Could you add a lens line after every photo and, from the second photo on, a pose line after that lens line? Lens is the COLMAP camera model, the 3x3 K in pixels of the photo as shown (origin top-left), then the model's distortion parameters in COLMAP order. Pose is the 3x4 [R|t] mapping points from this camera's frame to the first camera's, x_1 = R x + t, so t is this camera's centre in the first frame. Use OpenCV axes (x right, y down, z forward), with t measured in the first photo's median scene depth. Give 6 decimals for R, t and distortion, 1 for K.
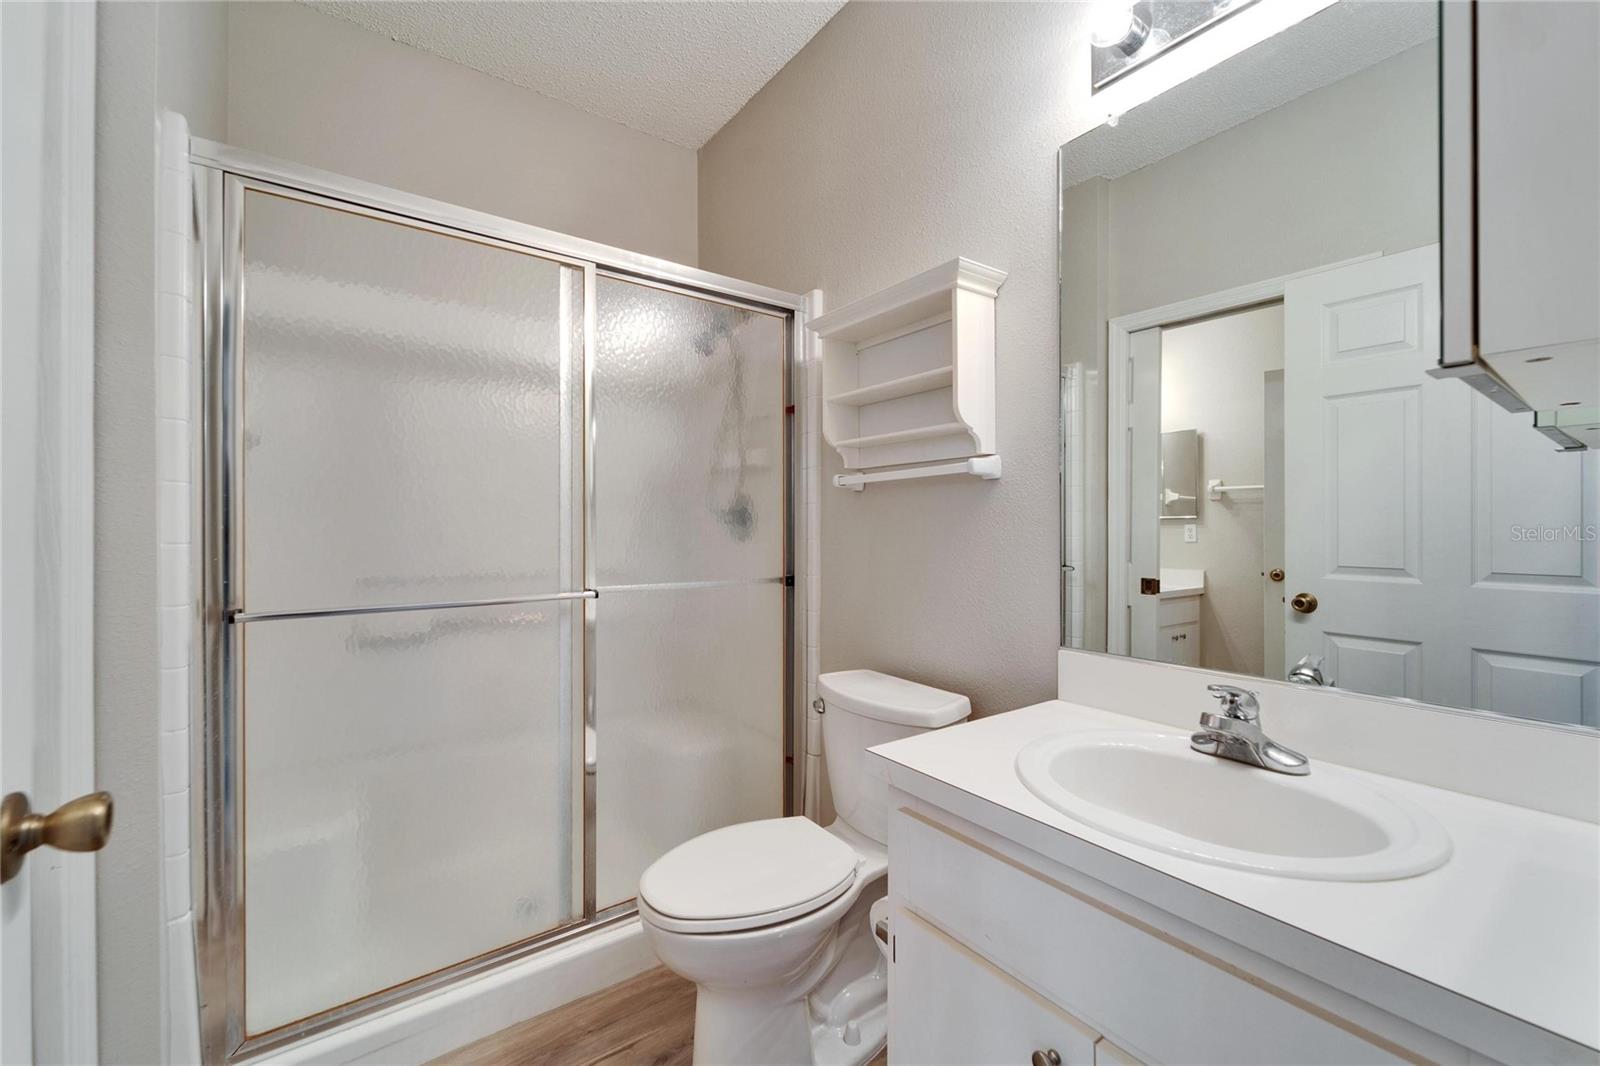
lens RADIAL K [[636.9, 0, 782.7], [0, 636.9, 523.7], [0, 0, 1]] dist [-0.002361, -0.000171]
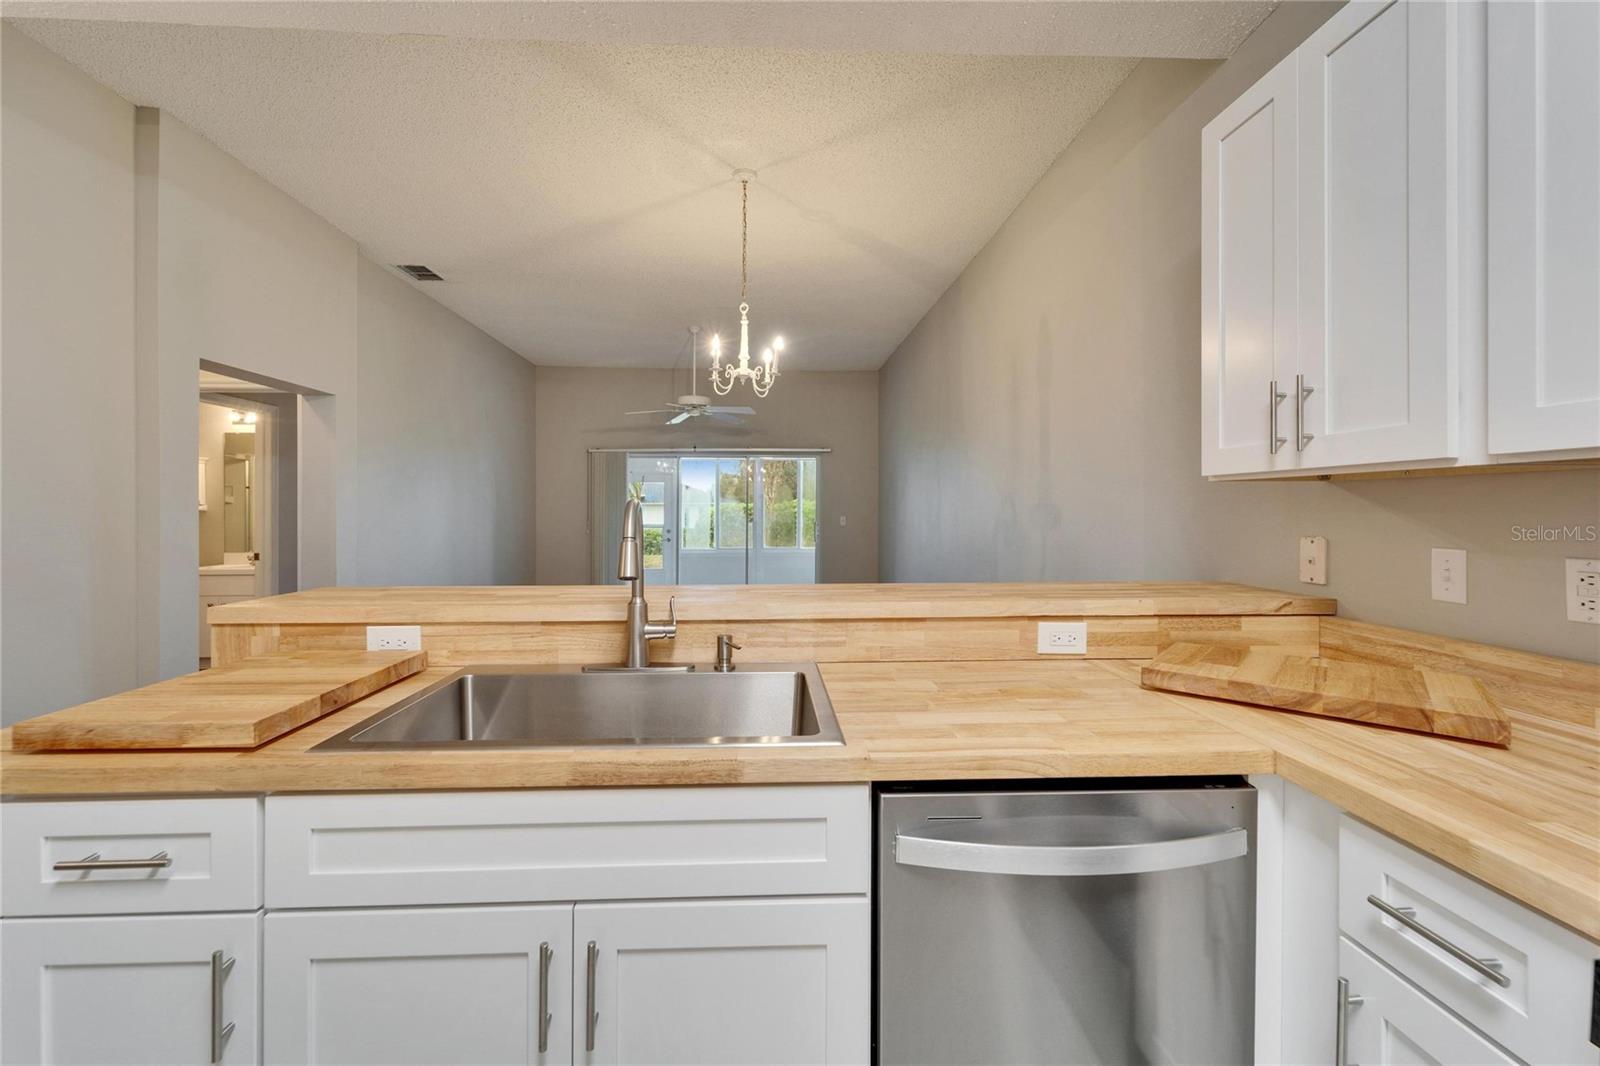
lens RADIAL K [[656.6, 0, 788.4], [0, 656.6, 510.7], [0, 0, 1]] dist [0.000890, 0.000066]
pose [[0.536882, -0.003245, 0.843651, -1.117313], [-0.001539, 0.999987, 0.004825, -0.096507], [-0.843656, -0.003889, 0.536870, -4.080627]]
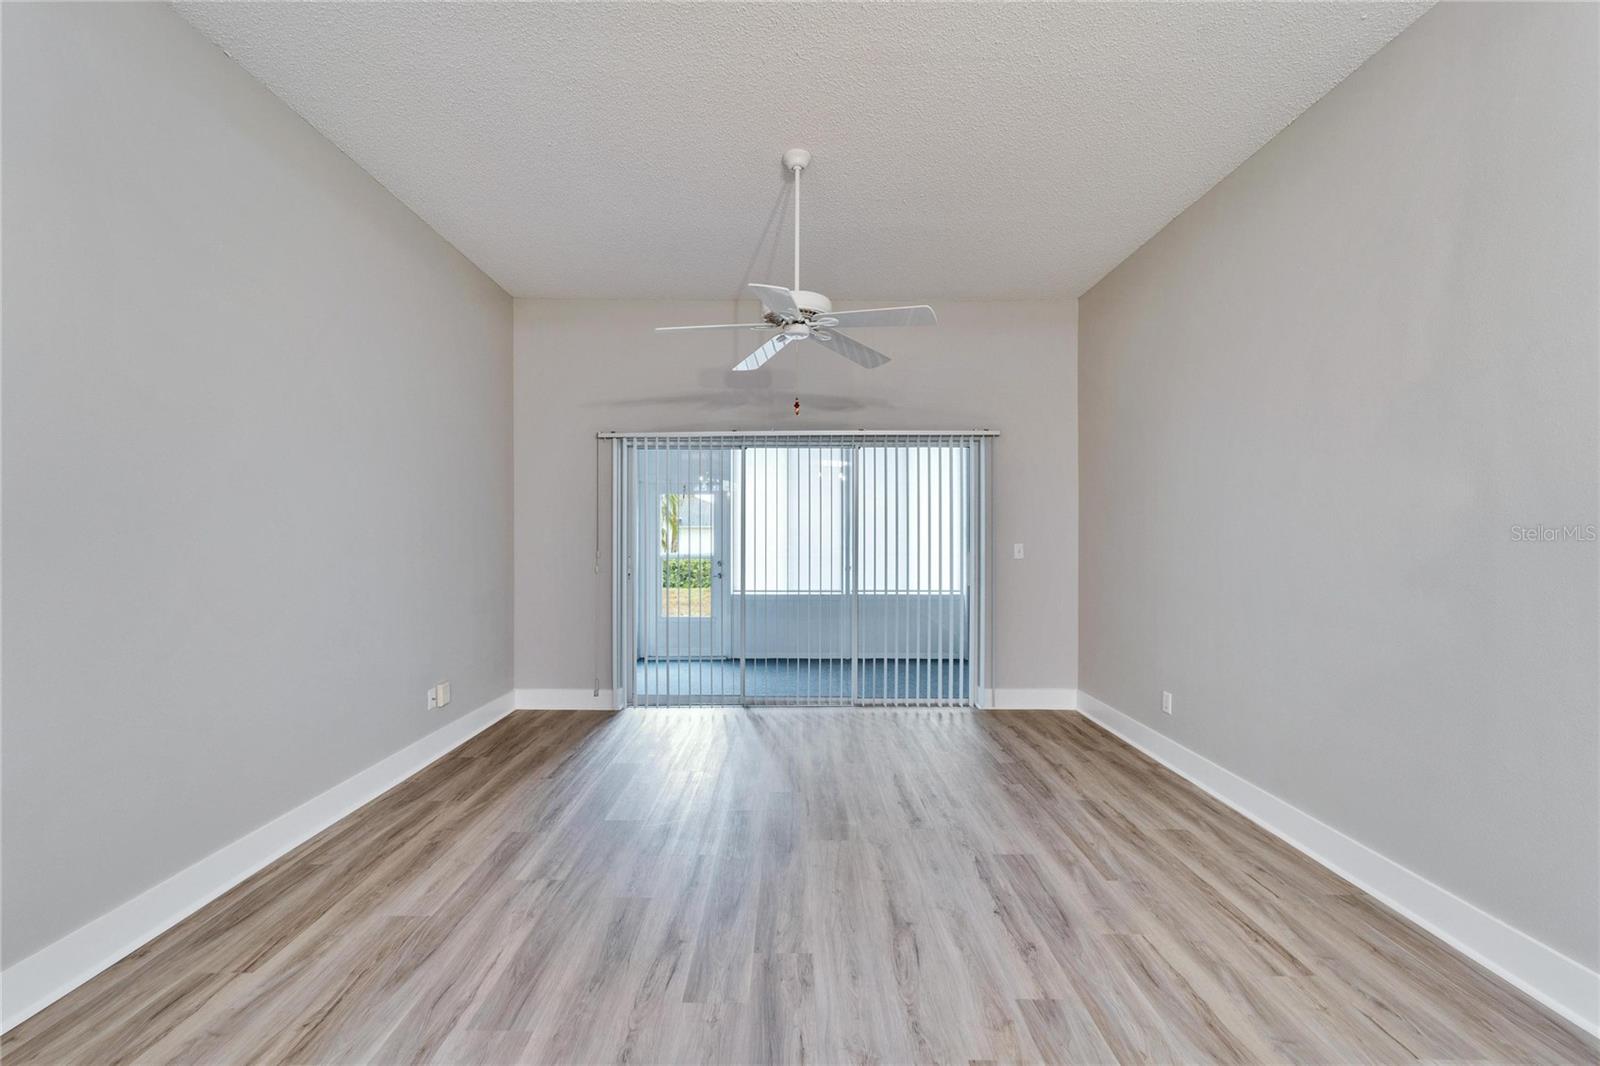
lens RADIAL K [[645.5, 0, 790.7], [0, 645.5, 531.6], [0, 0, 1]] dist [-0.001322, -0.000450]
pose [[0.575690, -0.000056, 0.817668, 0.468354], [-0.001737, 0.999998, 0.001291, -0.087053], [-0.817666, -0.002163, 0.575689, -2.444330]]
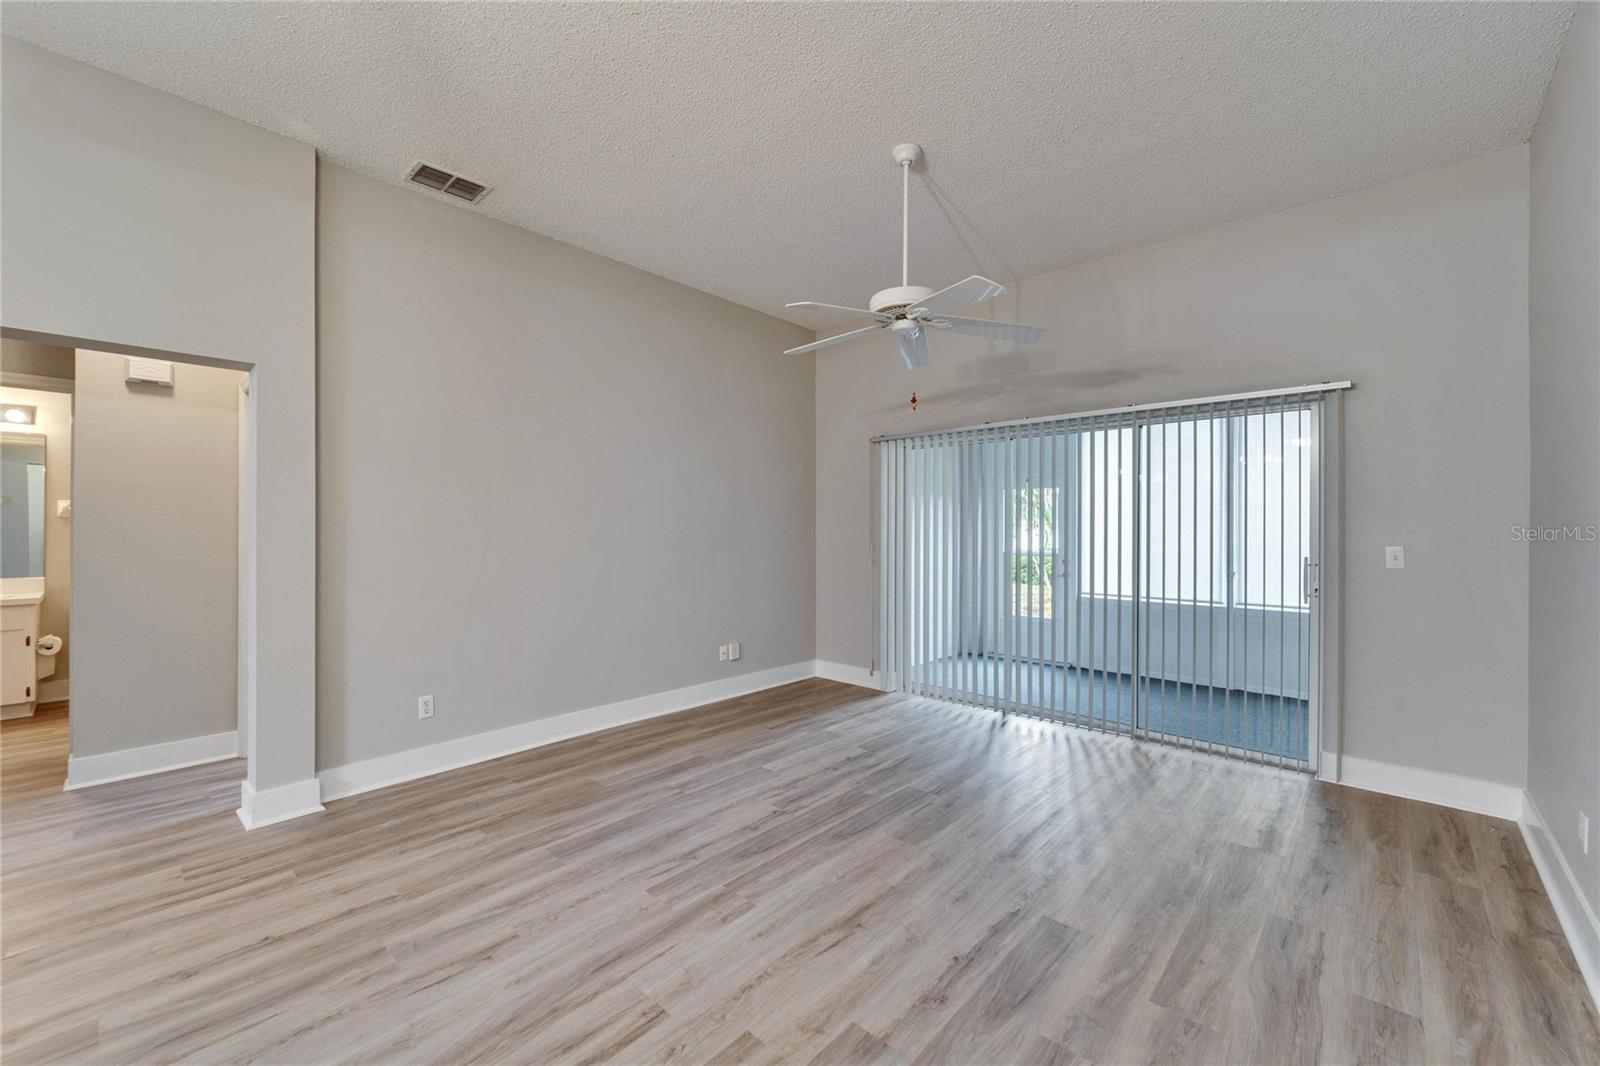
lens RADIAL K [[642.4, 0, 792.5], [0, 642.4, 529.6], [0, 0, 1]] dist [-0.001099, -0.000223]
pose [[0.976962, -0.000838, 0.213410, 1.348667], [-0.000492, 0.999981, 0.006180, -0.090836], [-0.213411, -0.006143, 0.976943, -3.176205]]
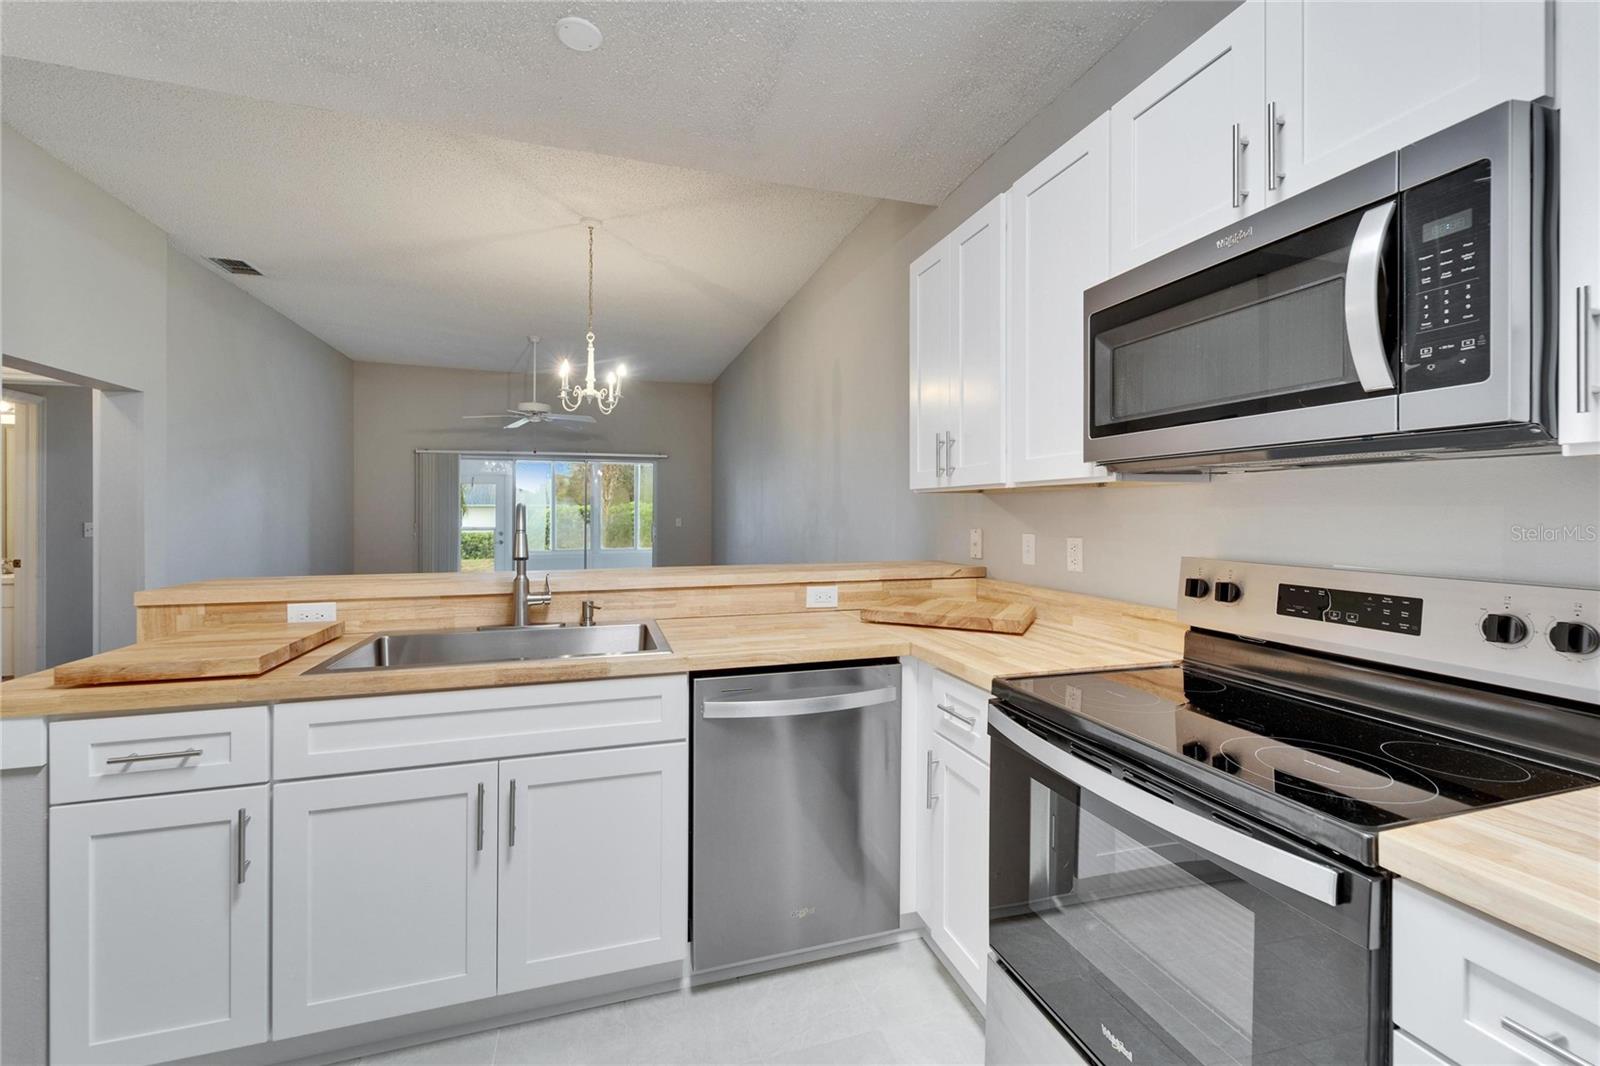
lens RADIAL K [[654.8, 0, 795.3], [0, 654.8, 514.8], [0, 0, 1]] dist [0.000144, -0.000269]
pose [[0.305674, -0.005366, 0.952121, -1.533976], [-0.003239, 0.999972, 0.006675, -0.095588], [-0.952131, -0.005125, 0.305648, -4.317406]]
